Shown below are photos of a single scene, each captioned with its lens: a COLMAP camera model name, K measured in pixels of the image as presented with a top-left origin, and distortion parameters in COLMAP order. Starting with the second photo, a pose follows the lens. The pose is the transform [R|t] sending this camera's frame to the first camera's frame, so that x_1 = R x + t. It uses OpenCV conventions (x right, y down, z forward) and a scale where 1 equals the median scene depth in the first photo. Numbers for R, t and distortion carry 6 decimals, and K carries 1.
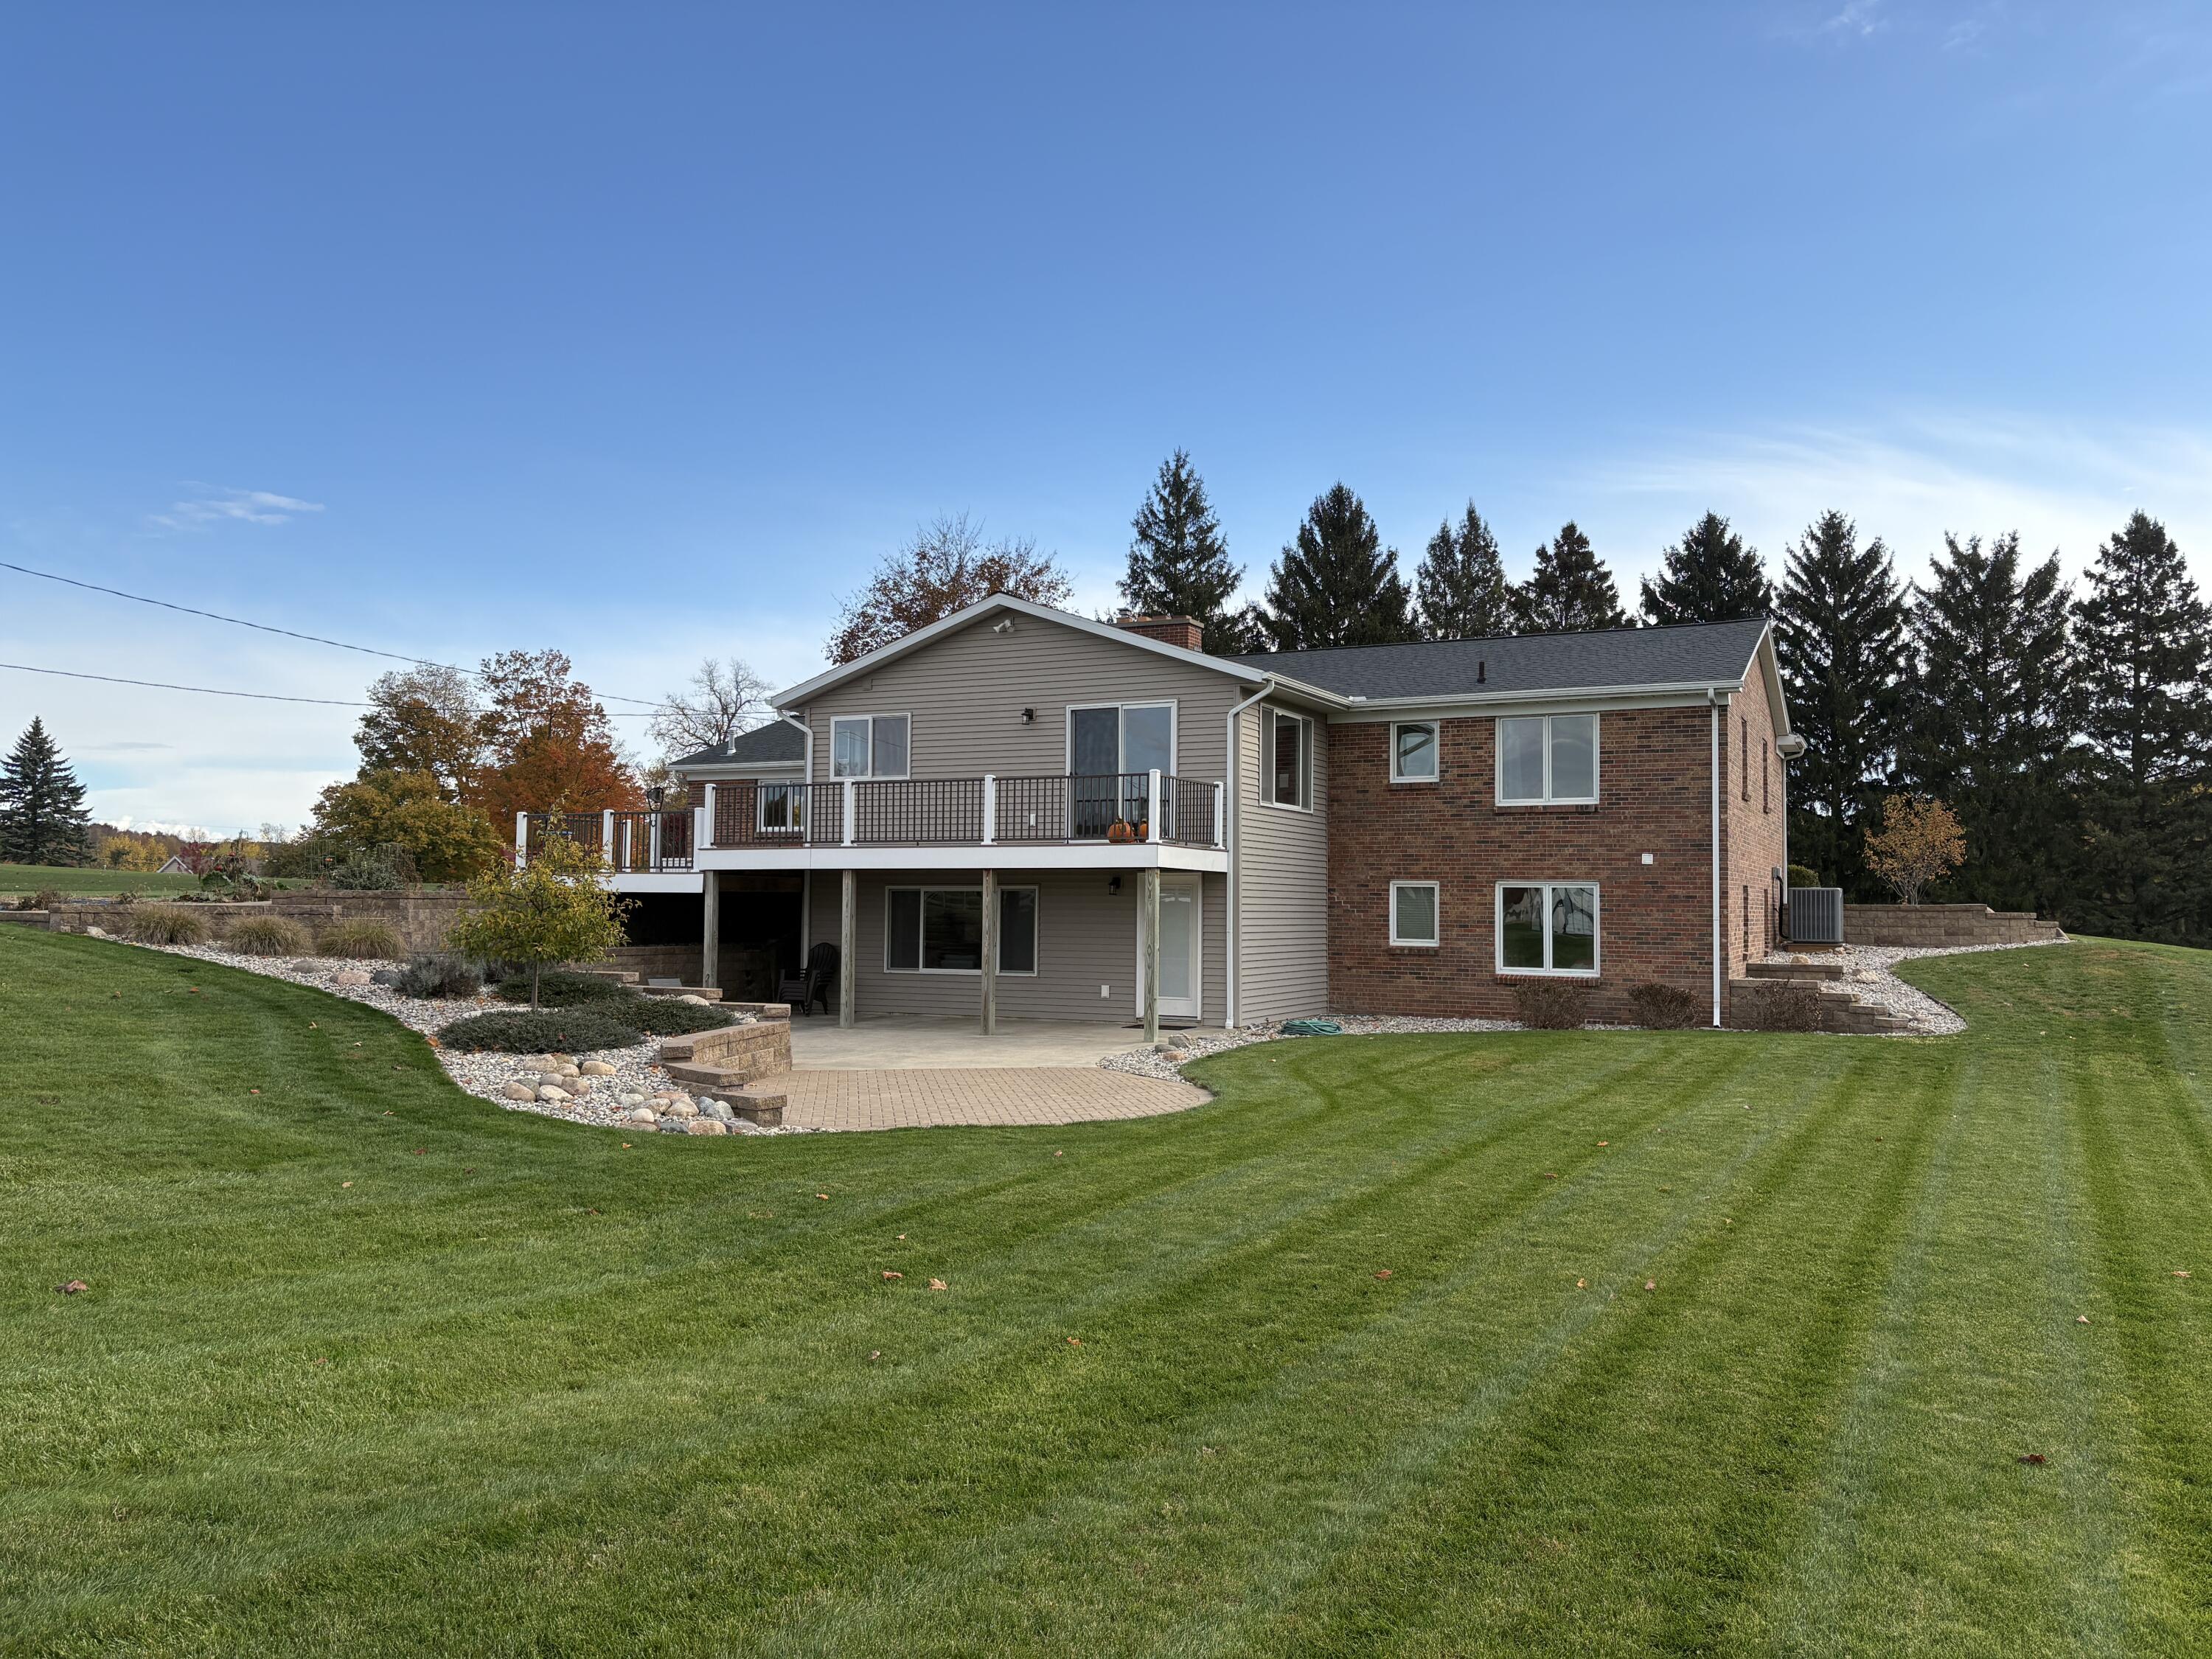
lens RADIAL K [[1663.1, 0, 1105.6], [0, 1663.1, 833.7], [0, 0, 1]] dist [0.001812, -0.014342]
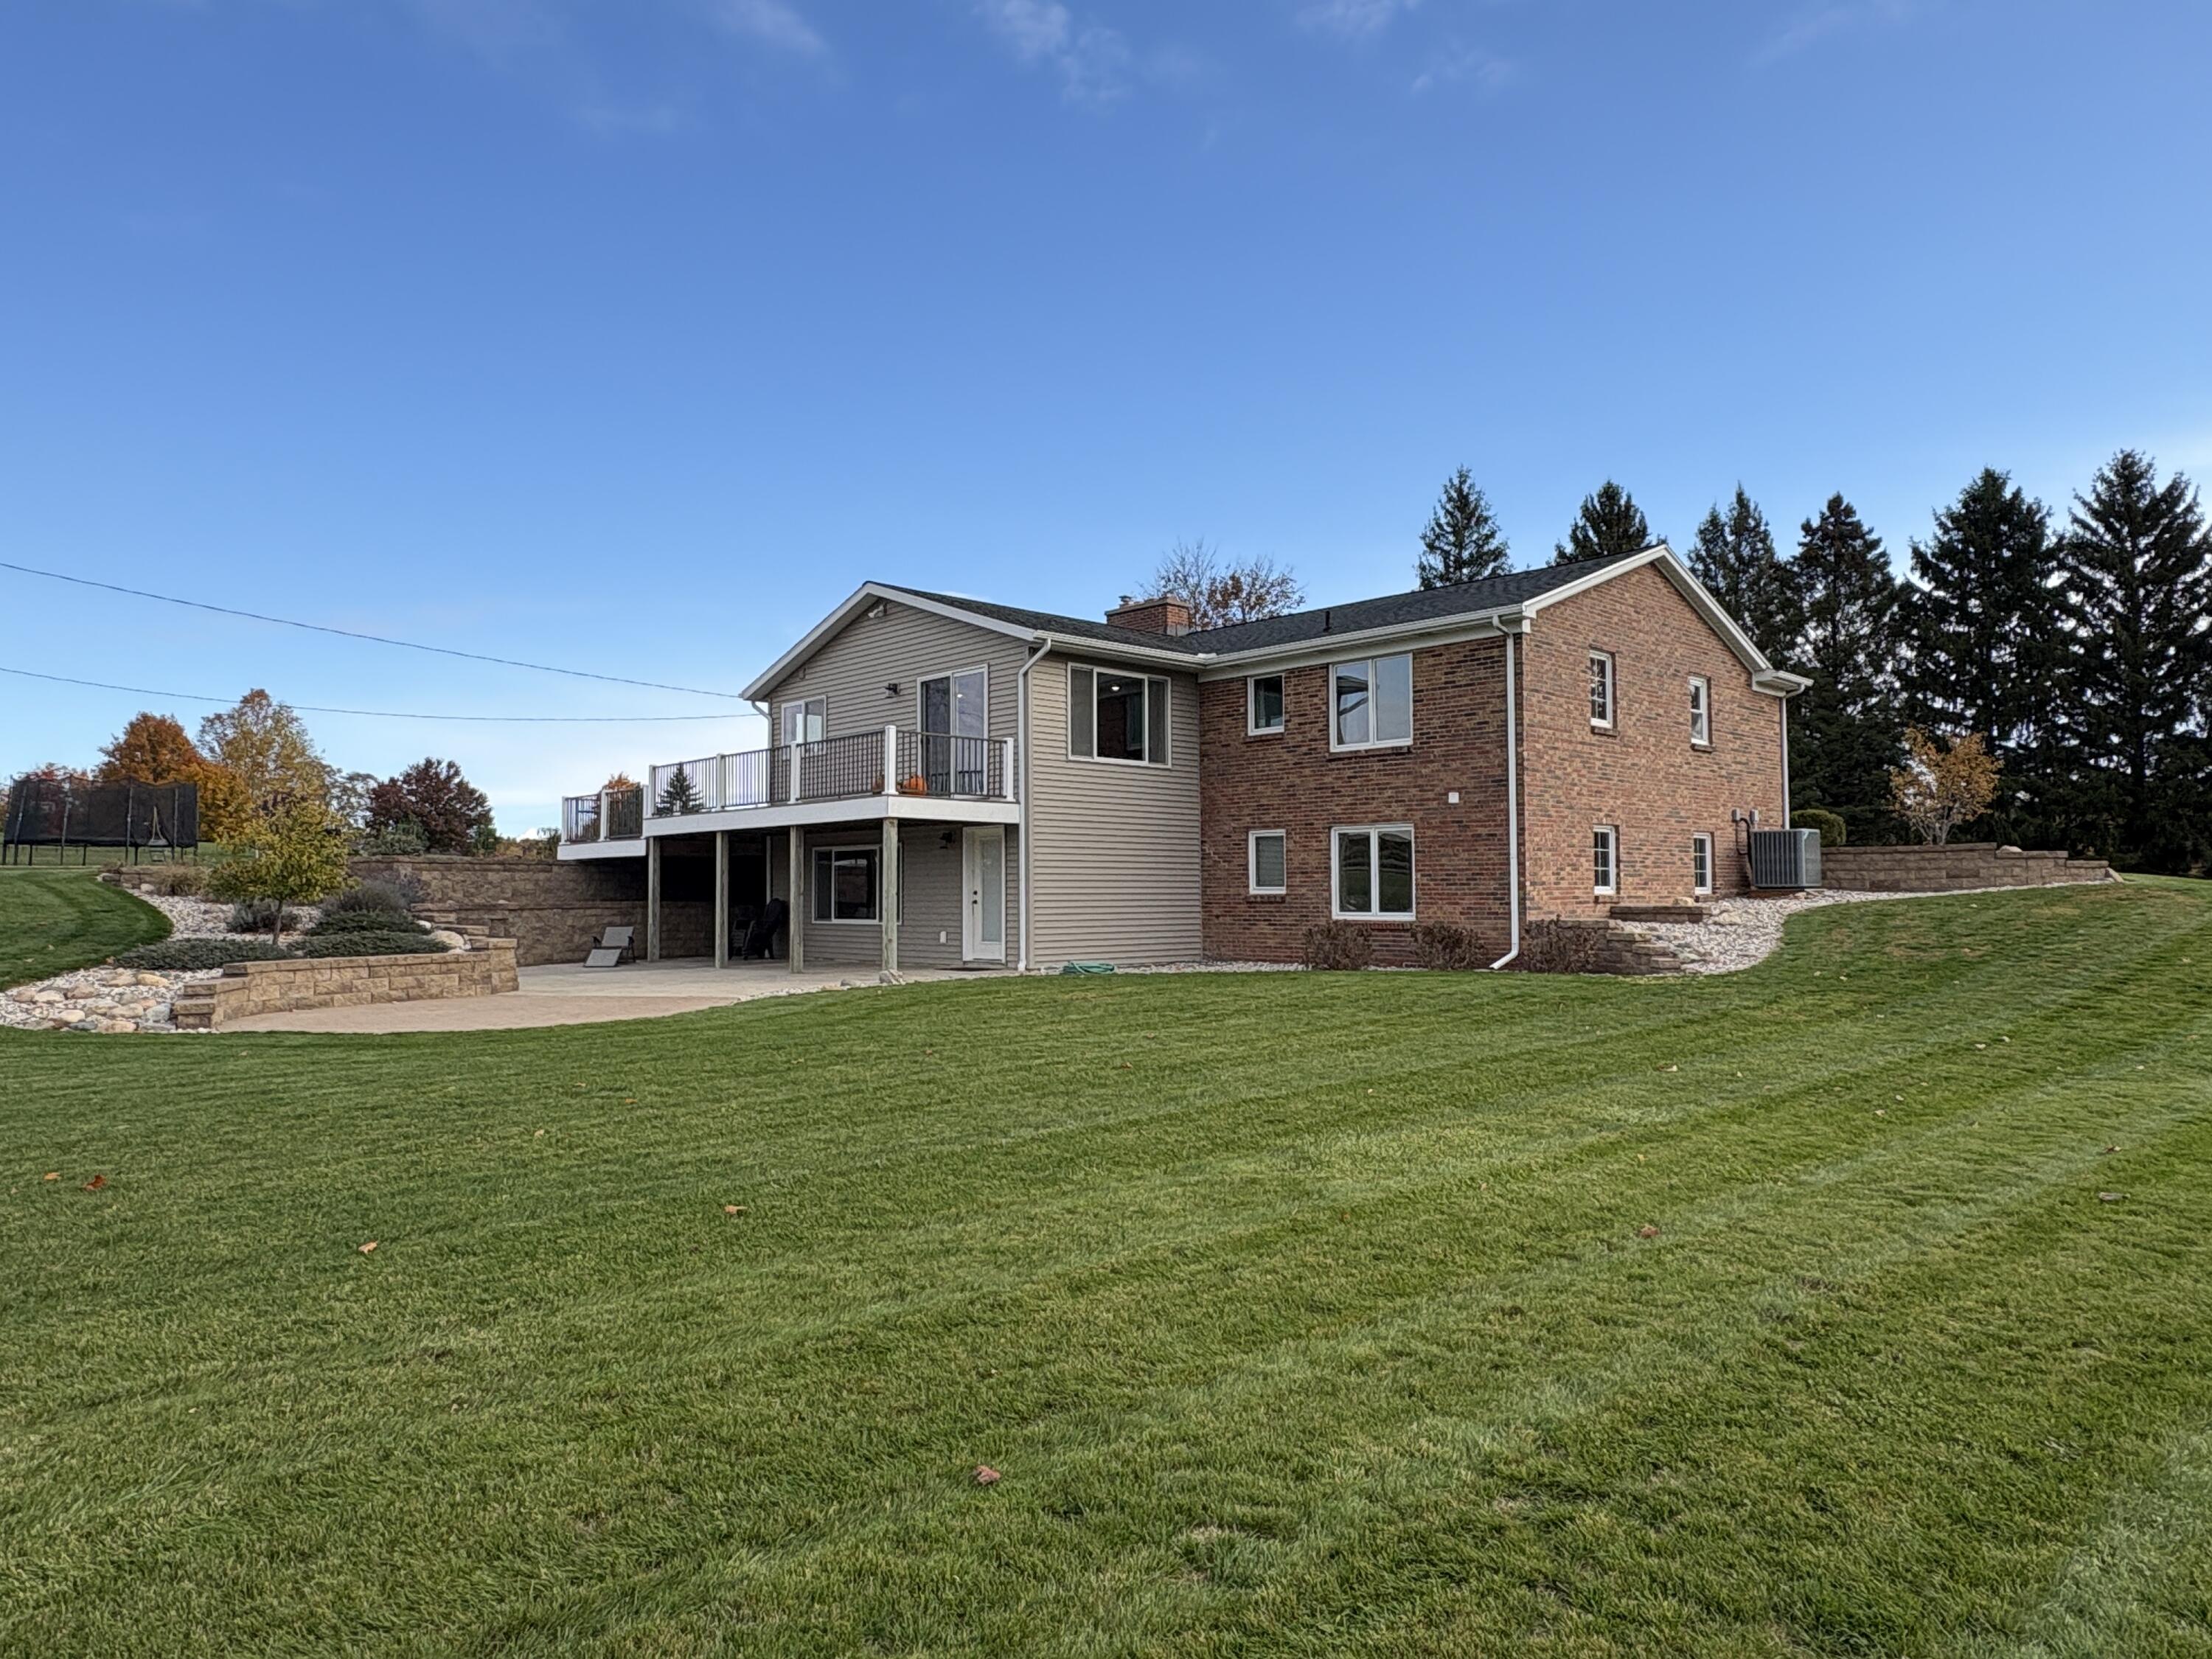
lens RADIAL K [[1412.8, 0, 1101.5], [0, 1412.8, 832.4], [0, 0, 1]] dist [-0.014617, 0.014498]
pose [[0.946590, -0.028674, -0.321161, 0.364598], [0.027957, 0.999586, -0.006847, 0.032549], [0.321225, -0.002497, 0.947000, 0.142555]]
